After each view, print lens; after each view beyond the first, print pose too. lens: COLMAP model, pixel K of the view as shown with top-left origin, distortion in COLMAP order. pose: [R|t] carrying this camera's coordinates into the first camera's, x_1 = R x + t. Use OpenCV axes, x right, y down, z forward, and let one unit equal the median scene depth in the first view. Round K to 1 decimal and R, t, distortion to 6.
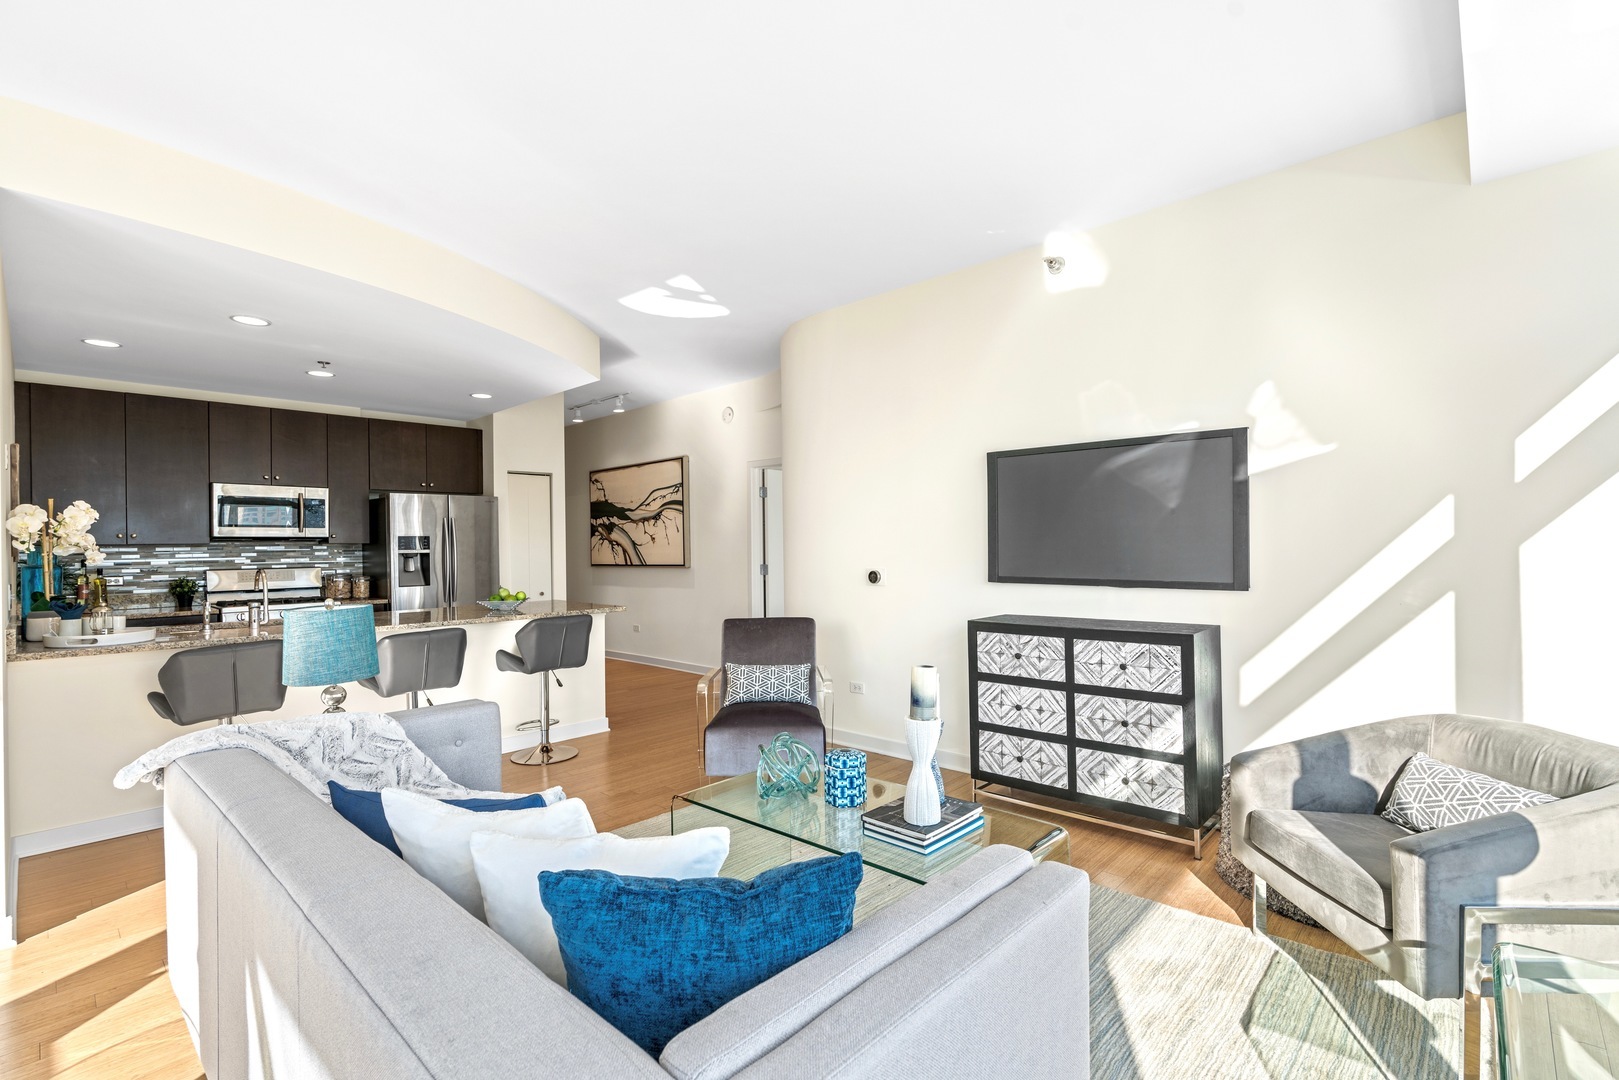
lens RADIAL K [[729.0, 0, 819.8], [0, 729.0, 549.0], [0, 0, 1]] dist [-0.015941, 0.005545]
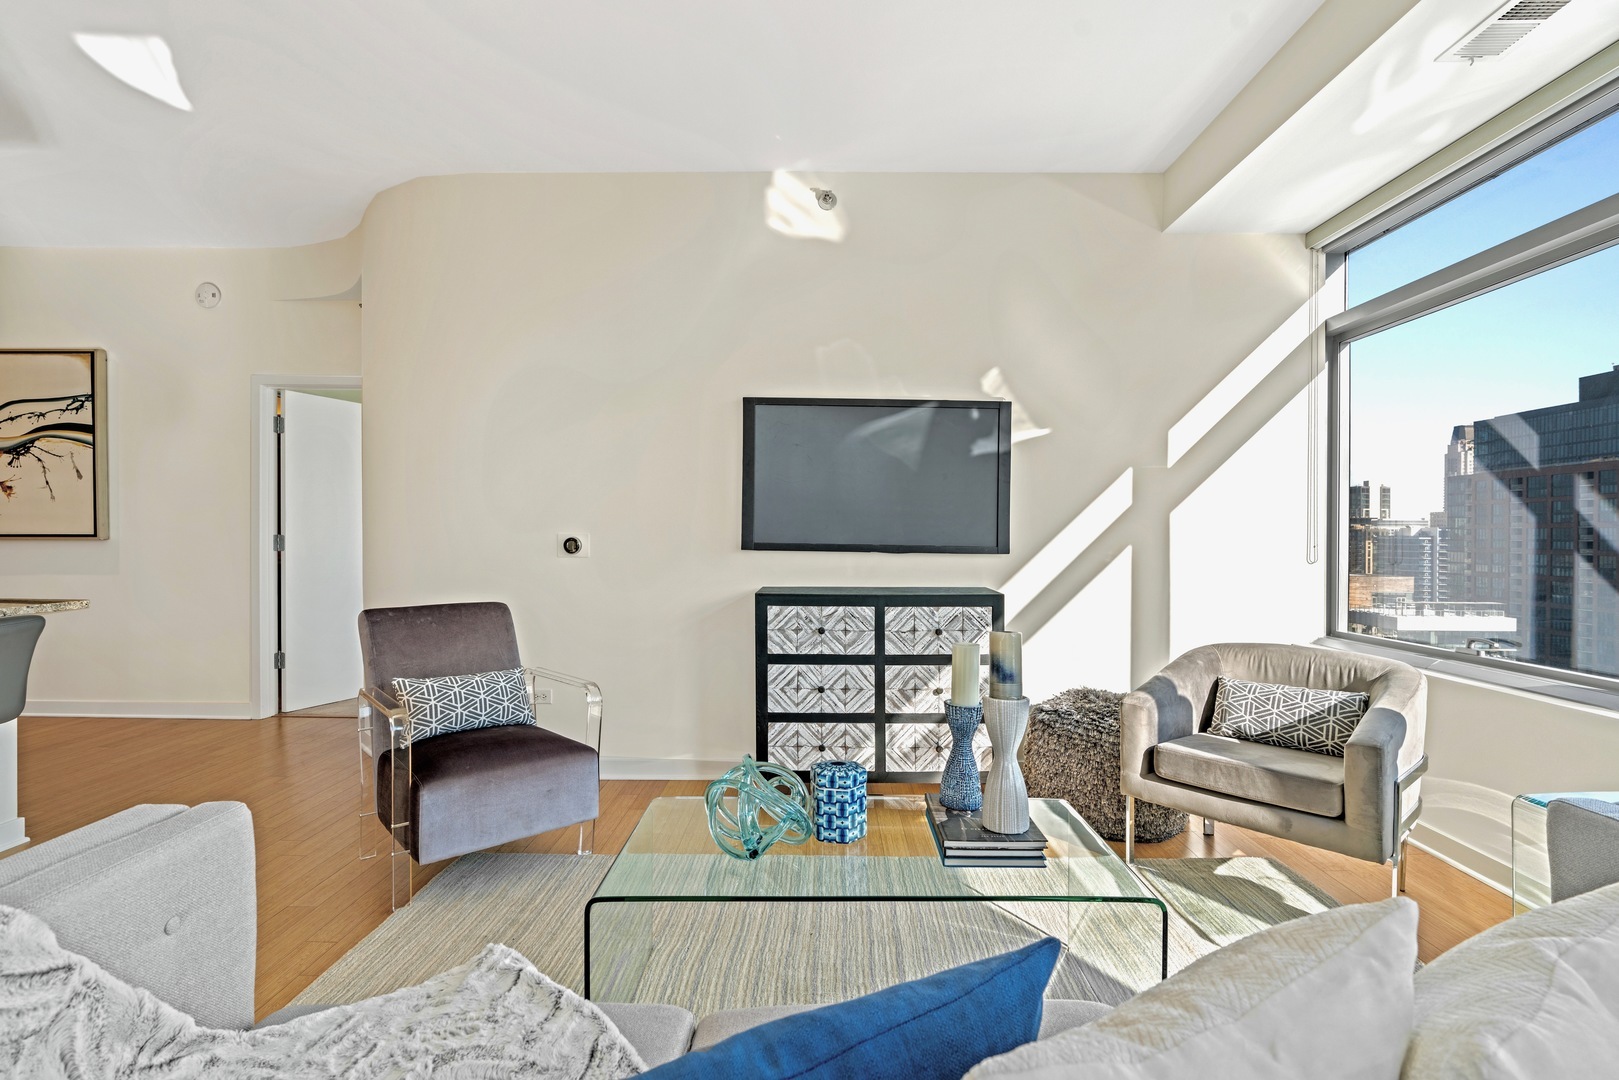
lens RADIAL K [[763.9, 0, 817.8], [0, 763.9, 544.7], [0, 0, 1]] dist [-0.012222, 0.004988]
pose [[0.739807, 0.009783, 0.672747, -0.337736], [-0.014439, 0.999895, 0.001339, 0.041477], [-0.672664, -0.010704, 0.739871, 0.315149]]
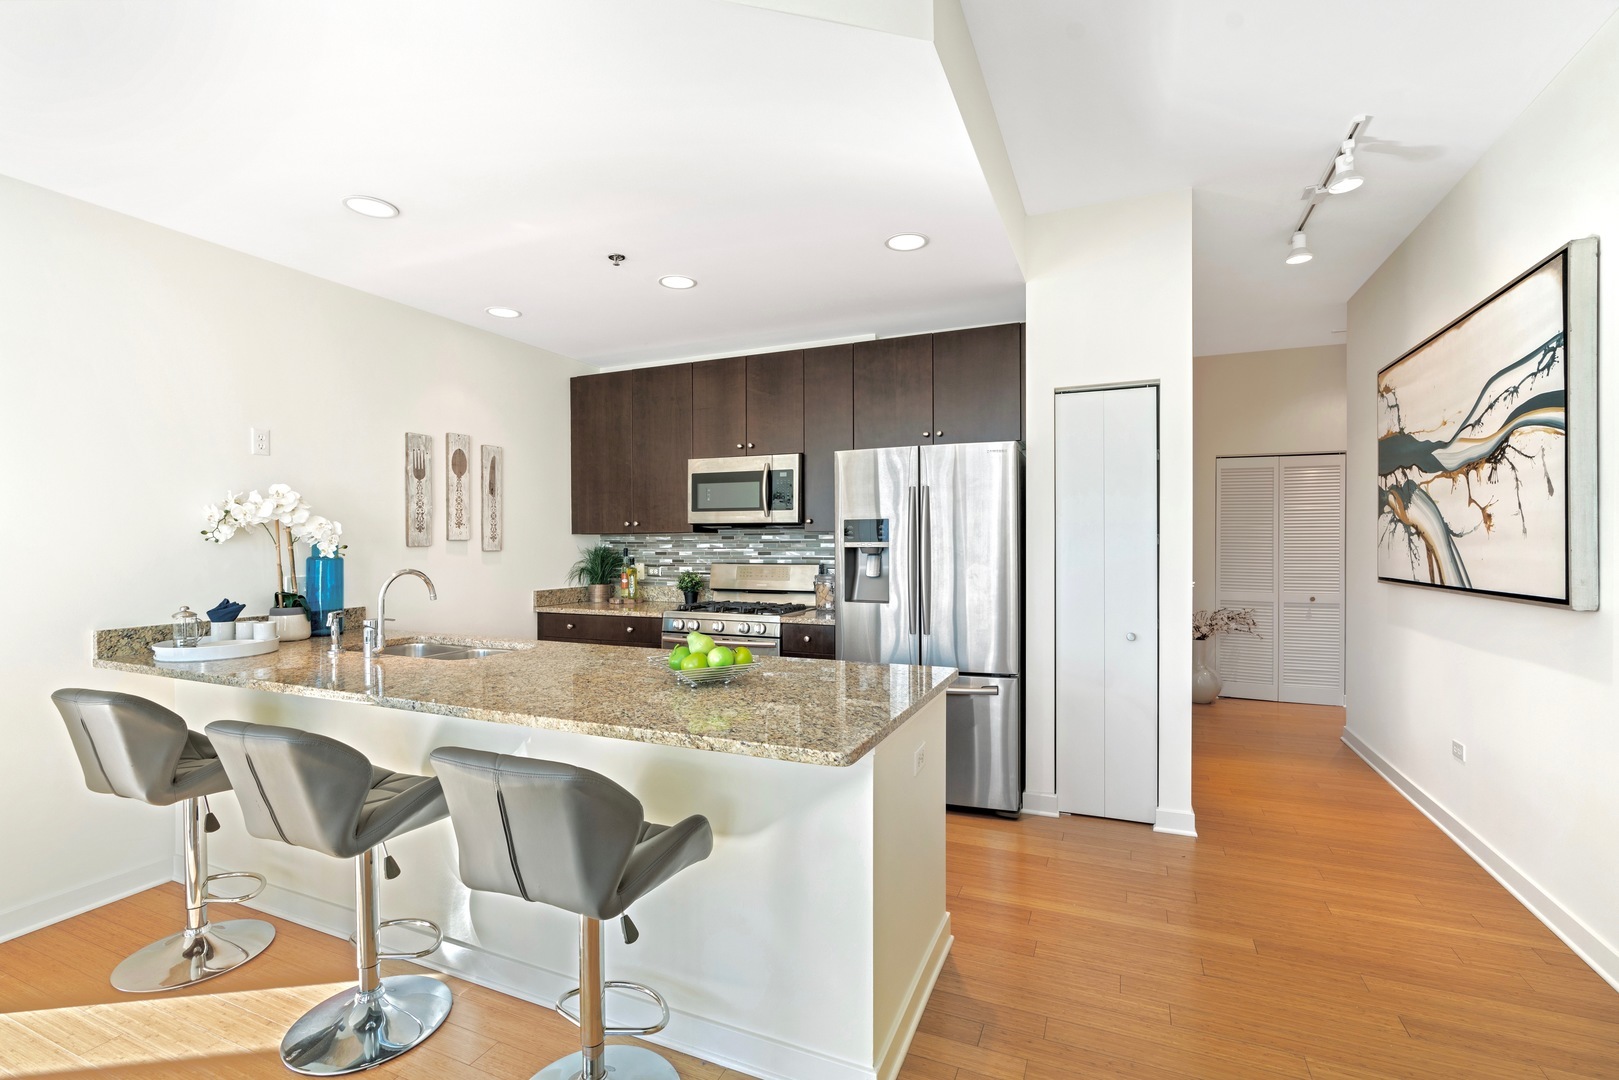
lens RADIAL K [[729.0, 0, 809.2], [0, 729.0, 551.9], [0, 0, 1]] dist [-0.015941, 0.005545]
pose [[0.299355, 0.024838, -0.953818, 0.013910], [-0.006967, 0.999691, 0.023847, -0.007439], [0.954116, -0.000494, 0.299436, 1.231042]]
